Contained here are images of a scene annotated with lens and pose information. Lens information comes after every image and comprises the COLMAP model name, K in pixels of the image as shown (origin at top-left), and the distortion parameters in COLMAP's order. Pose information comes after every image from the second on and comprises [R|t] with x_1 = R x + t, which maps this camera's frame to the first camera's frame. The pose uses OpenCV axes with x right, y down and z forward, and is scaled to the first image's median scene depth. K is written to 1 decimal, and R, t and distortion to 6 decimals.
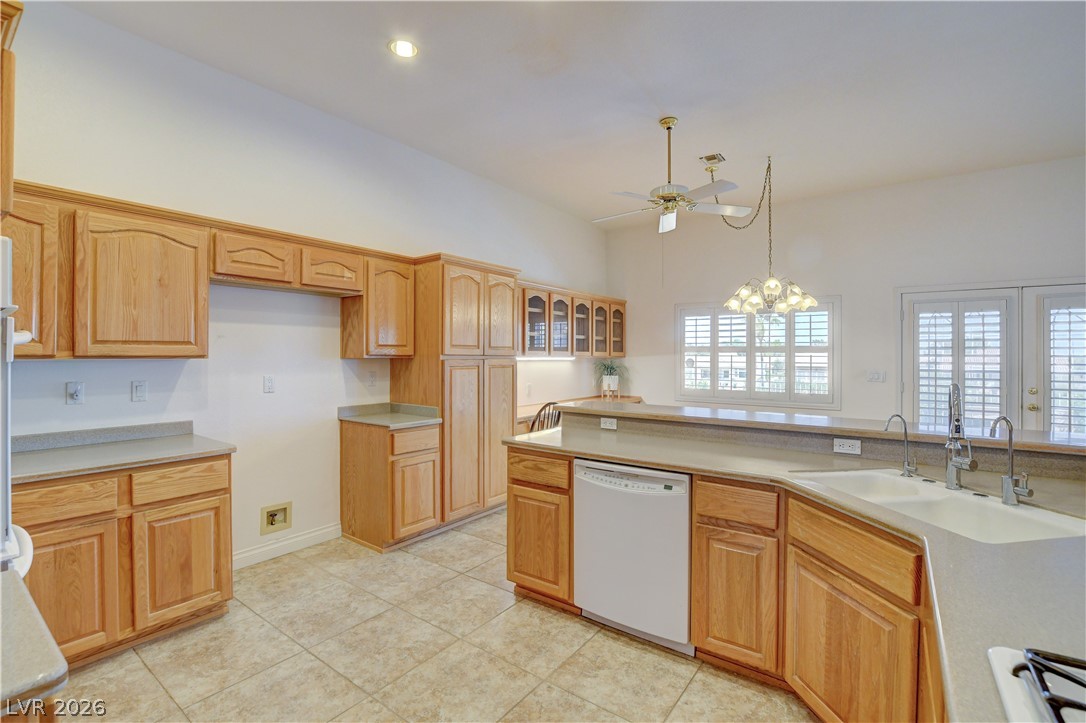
lens RADIAL K [[485.7, 0, 549.4], [0, 485.7, 352.3], [0, 0, 1]] dist [-0.029816, 0.000616]
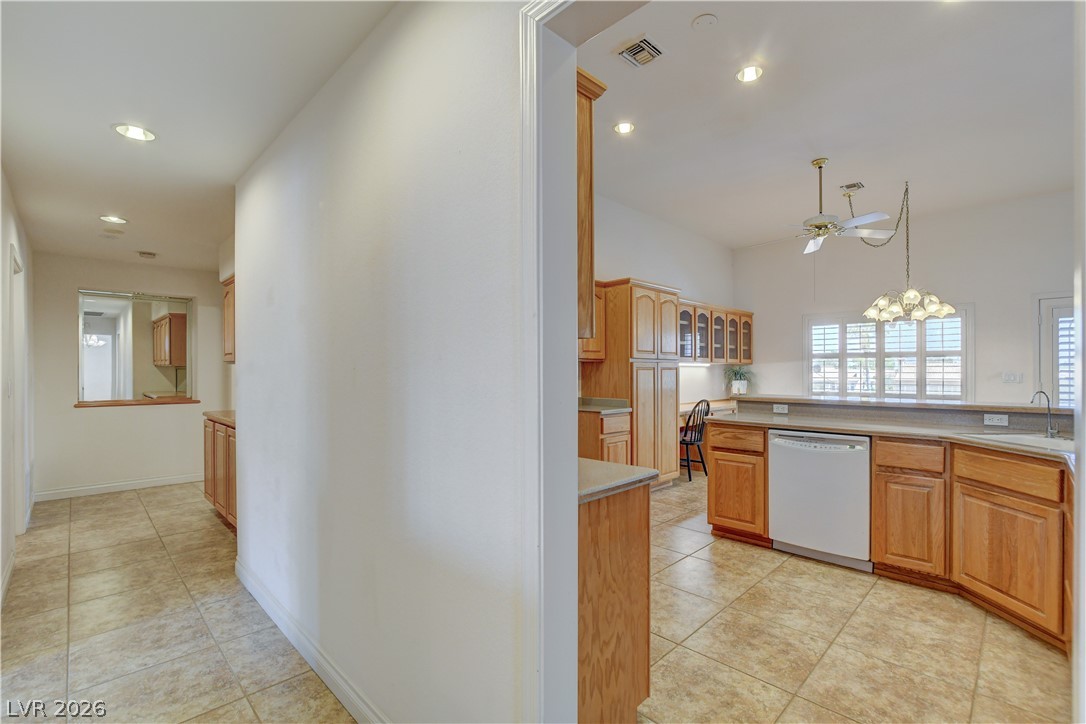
lens RADIAL K [[486.3, 0, 550.2], [0, 486.3, 370.7], [0, 0, 1]] dist [-0.029104, 0.006243]
pose [[0.987223, -0.006401, -0.159218, -0.270941], [0.007114, 0.999967, 0.003912, 0.037608], [0.159188, -0.004995, 0.987236, -0.343833]]
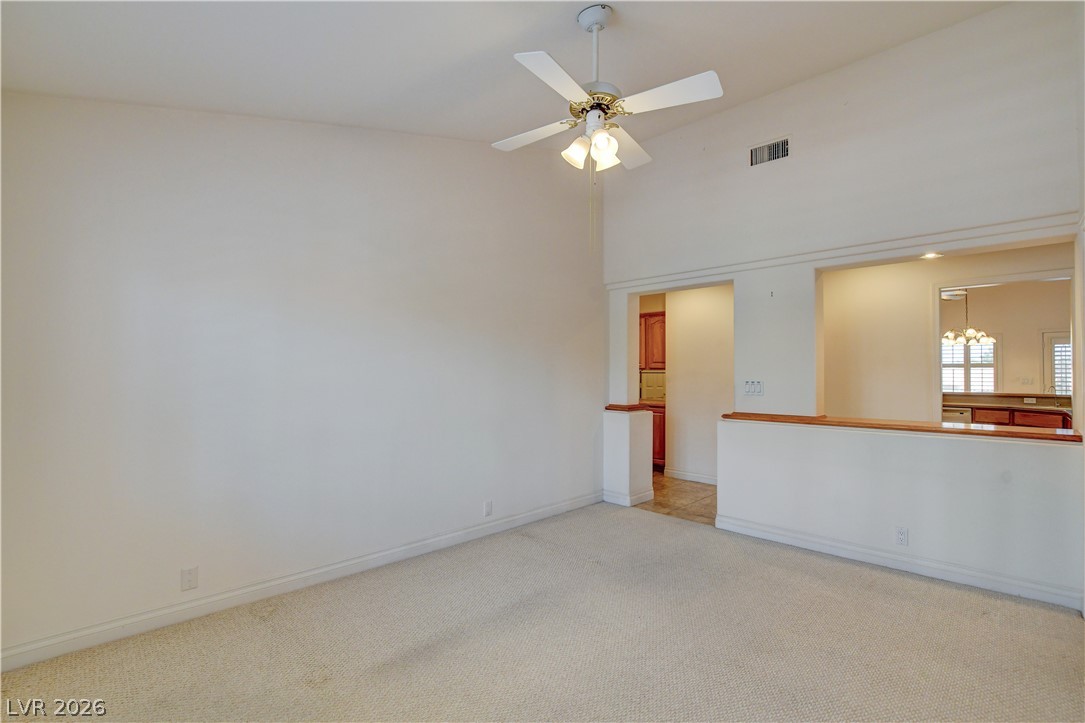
lens RADIAL K [[485.9, 0, 549.7], [0, 485.9, 370.2], [0, 0, 1]] dist [-0.029104, 0.006243]
pose [[0.989931, -0.000439, -0.141548, -1.263599], [0.000250, 0.999999, -0.001350, 0.021944], [0.141549, 0.001301, 0.989930, -1.525799]]
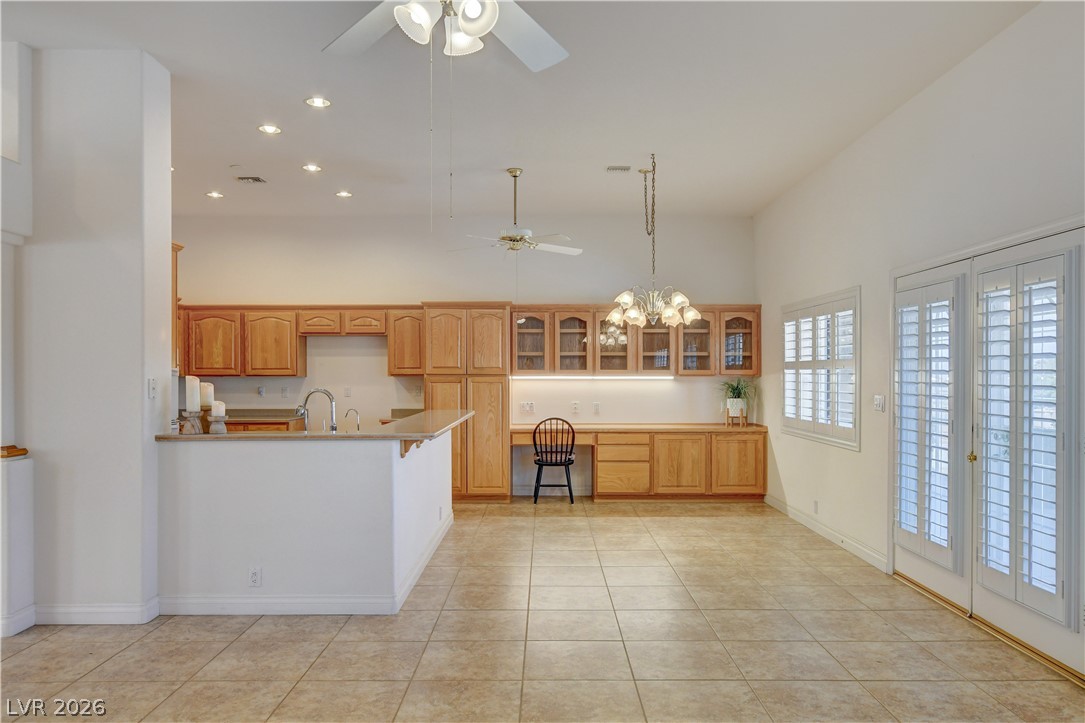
lens RADIAL K [[759.8, 0, 542.5], [0, 759.8, 361.5], [0, 0, 1]] dist [-0.000795, 0.001083]
pose [[0.584503, -0.015442, -0.811244, 2.078032], [0.007572, 0.999879, -0.013577, 0.001914], [0.811356, 0.001793, 0.584549, -0.004287]]
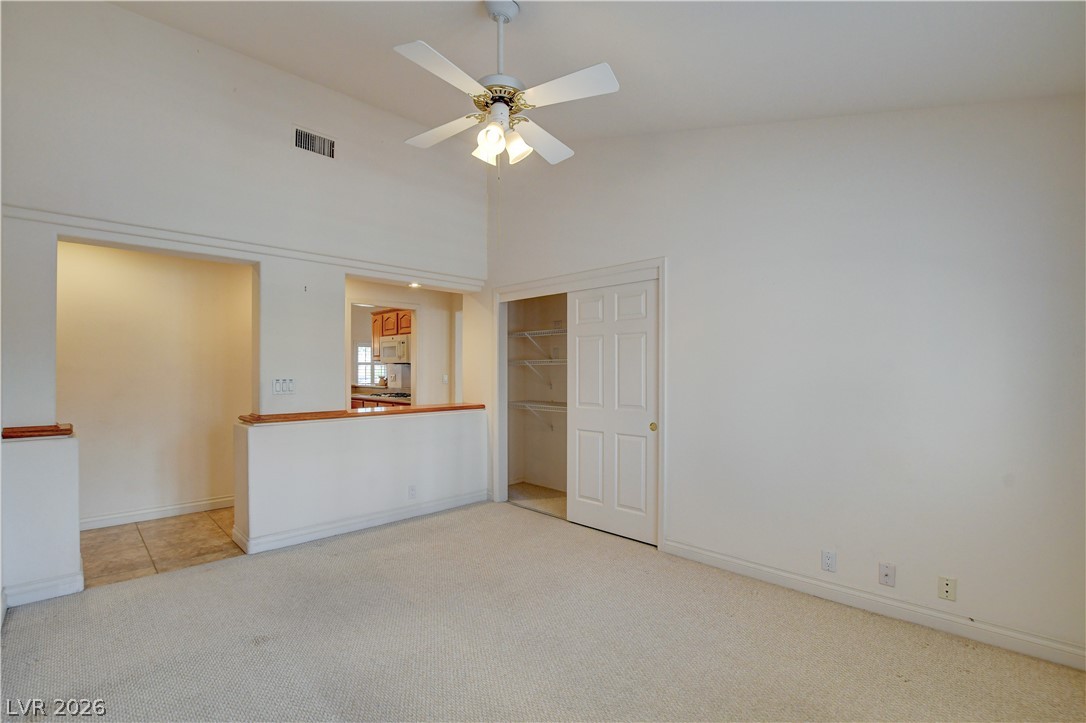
lens RADIAL K [[488.9, 0, 537.4], [0, 488.9, 371.0], [0, 0, 1]] dist [-0.001915, 0.000570]
pose [[0.177081, -0.002209, 0.984194, -1.999797], [-0.006092, 0.999976, 0.003341, 0.022773], [-0.984177, -0.006587, 0.177063, -0.985568]]
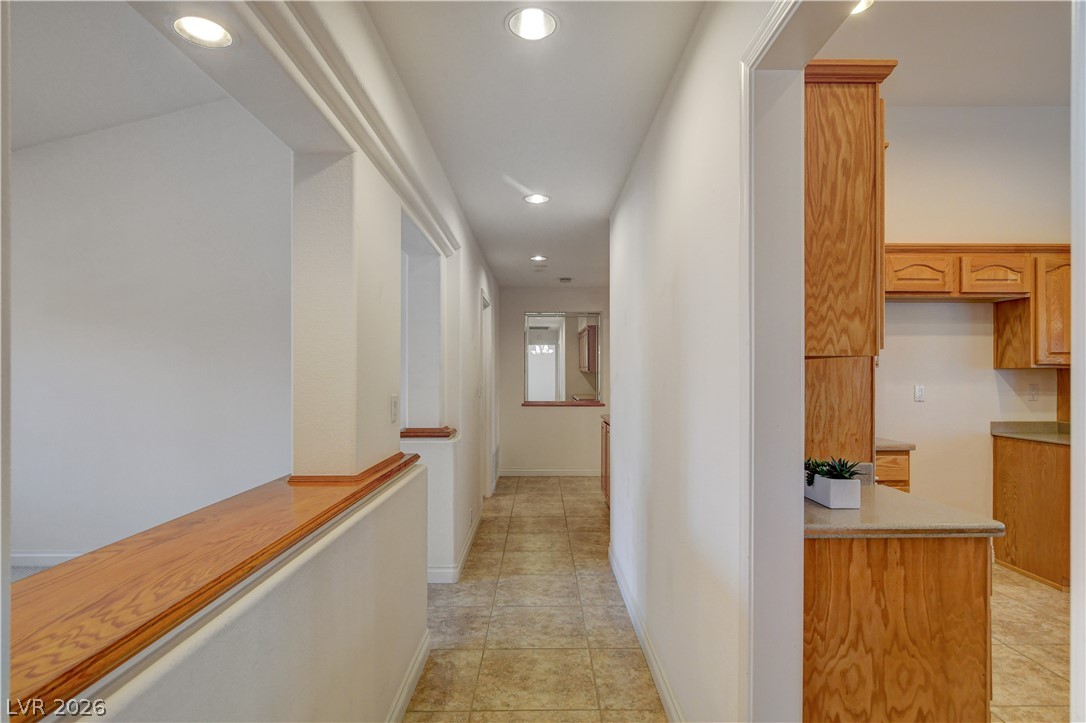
lens RADIAL K [[570.5, 0, 544.1], [0, 570.5, 377.0], [0, 0, 1]] dist [-0.002474, -0.000204]
pose [[0.590349, -0.000026, -0.807148, -0.074539], [0.005332, 0.999978, 0.003868, 0.022910], [0.807131, -0.006587, 0.590336, -0.390179]]
